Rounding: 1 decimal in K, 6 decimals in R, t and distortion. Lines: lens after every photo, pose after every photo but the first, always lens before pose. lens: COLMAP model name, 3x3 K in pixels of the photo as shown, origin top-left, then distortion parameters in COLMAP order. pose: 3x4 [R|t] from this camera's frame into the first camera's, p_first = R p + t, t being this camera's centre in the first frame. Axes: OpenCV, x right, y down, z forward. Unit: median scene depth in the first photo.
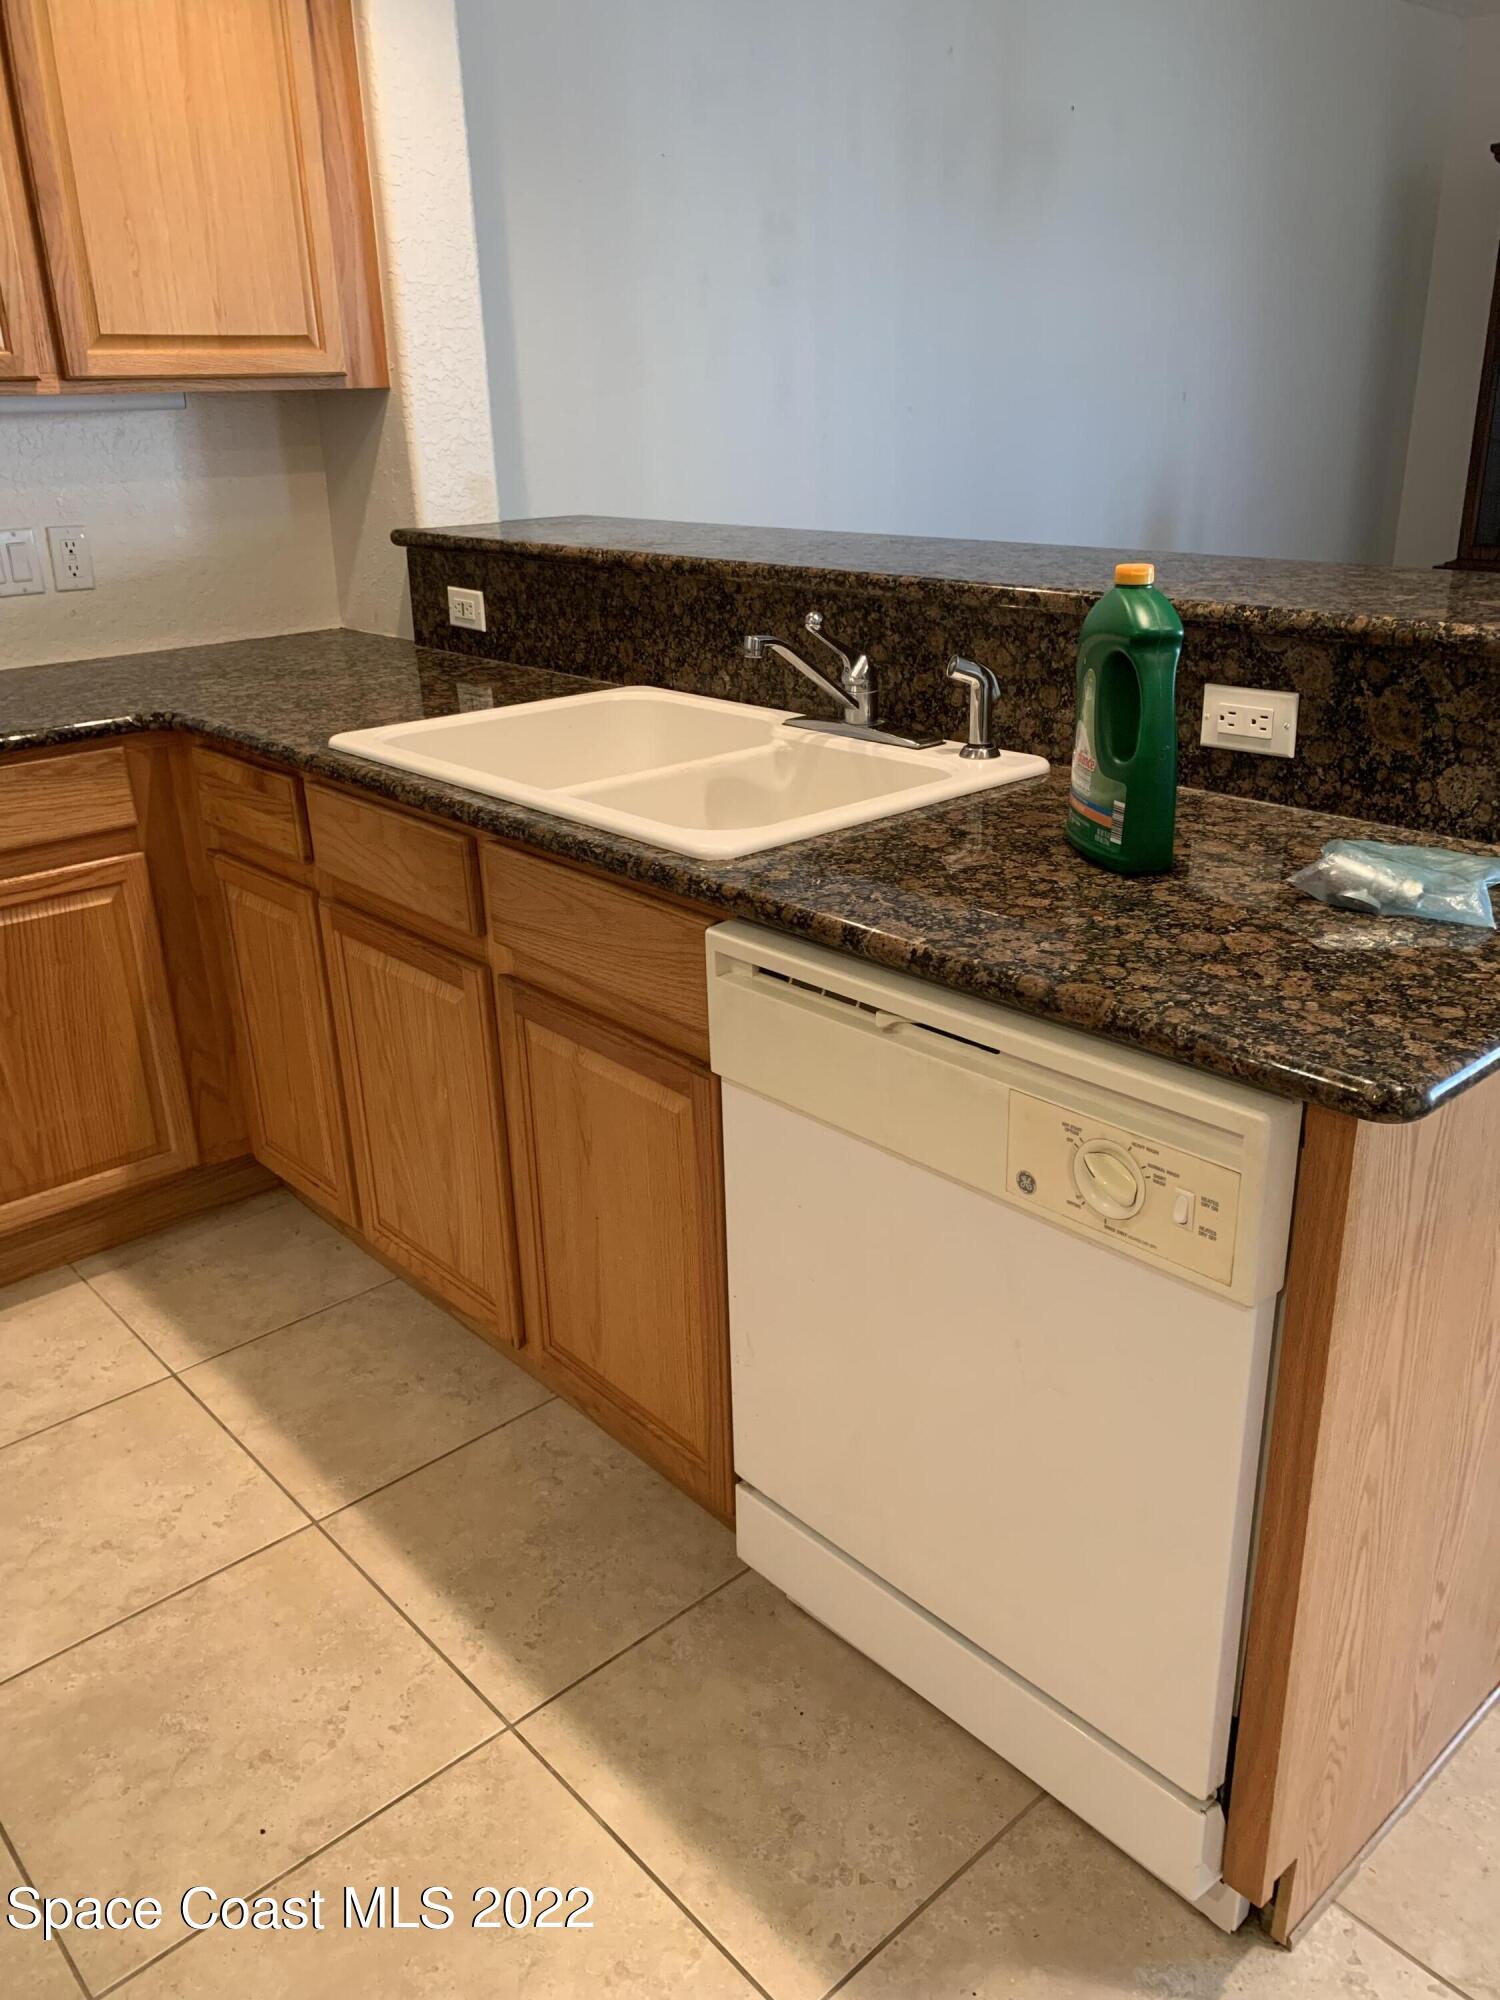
lens RADIAL K [[1543.1, 0, 779.3], [0, 1543.1, 995.1], [0, 0, 1]] dist [0.118749, -0.279457]
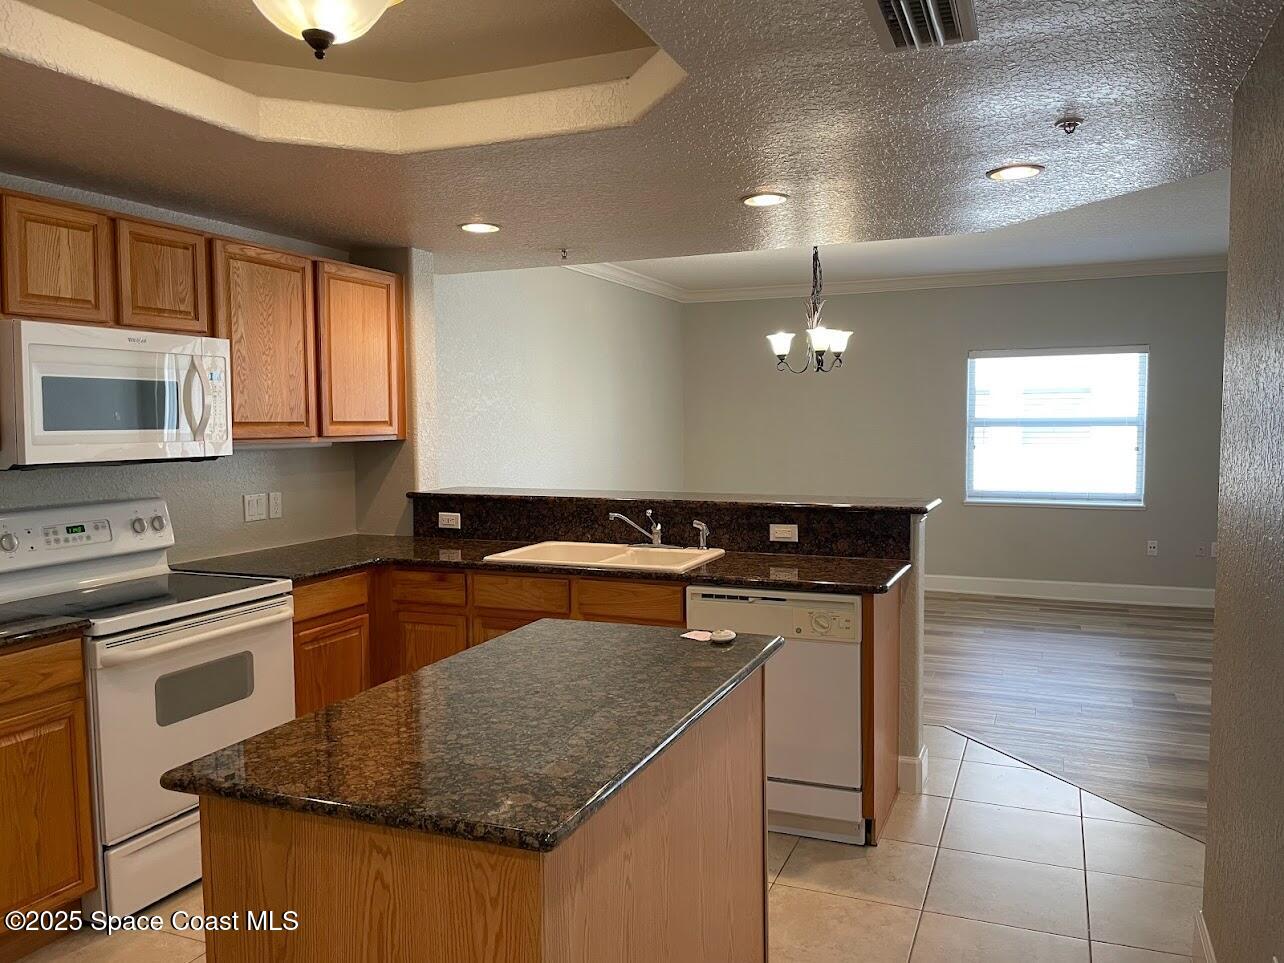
lens RADIAL K [[968.6, 0, 648.0], [0, 968.6, 489.1], [0, 0, 1]] dist [0.153218, -0.200429]
pose [[0.904983, -0.015019, 0.425184, -0.814608], [0.140735, 0.953683, -0.265861, 0.246194], [-0.401498, 0.300438, 0.865180, -0.758260]]
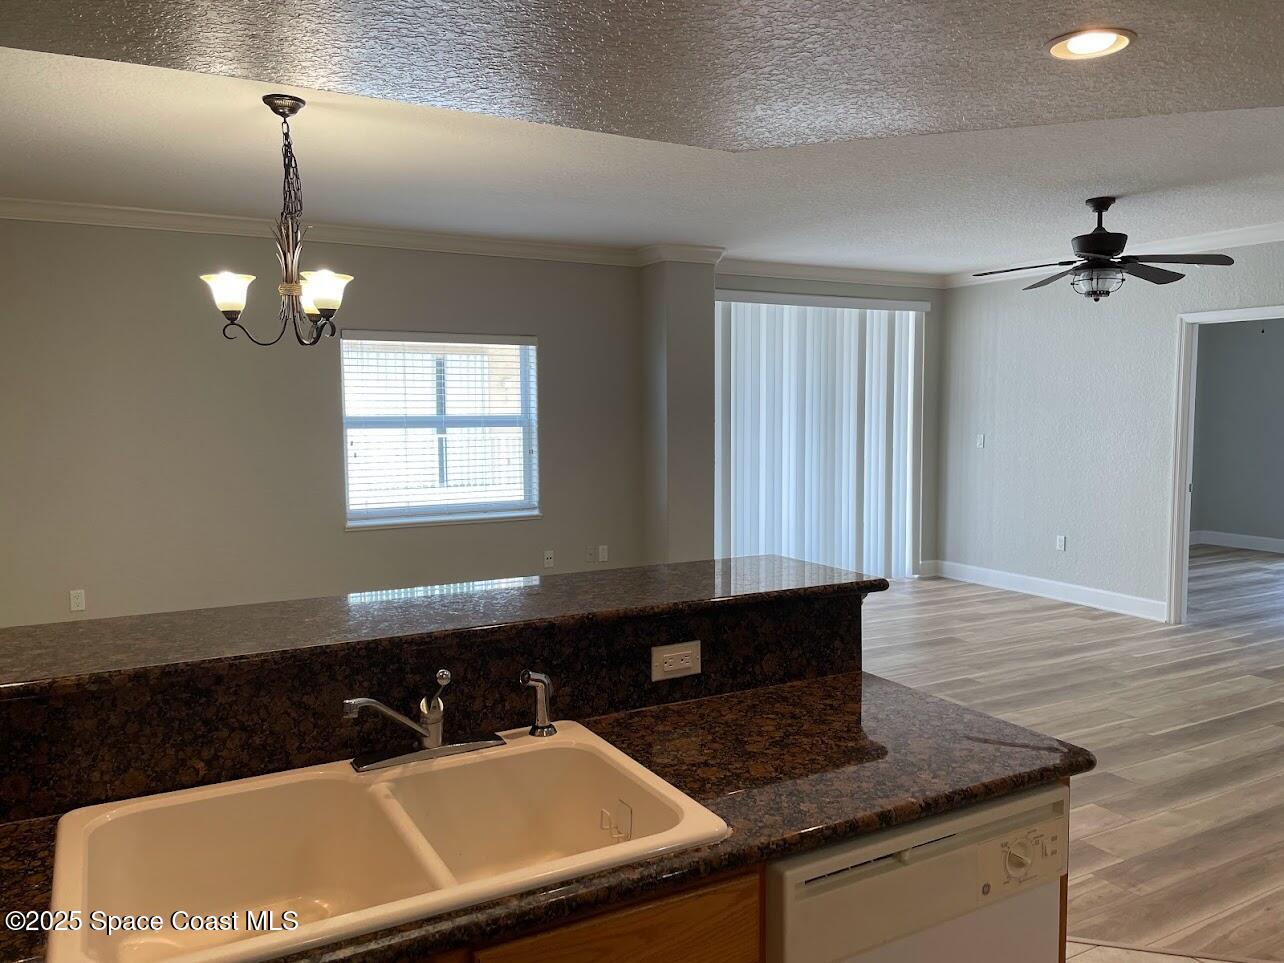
lens RADIAL K [[982.7, 0, 646.4], [0, 982.7, 482.2], [0, 0, 1]] dist [0.059138, -0.107227]
pose [[0.232166, -0.058041, 0.970943, -0.696773], [0.351626, 0.935717, -0.028144, -0.295746], [-0.906895, 0.347943, 0.237651, 0.564296]]
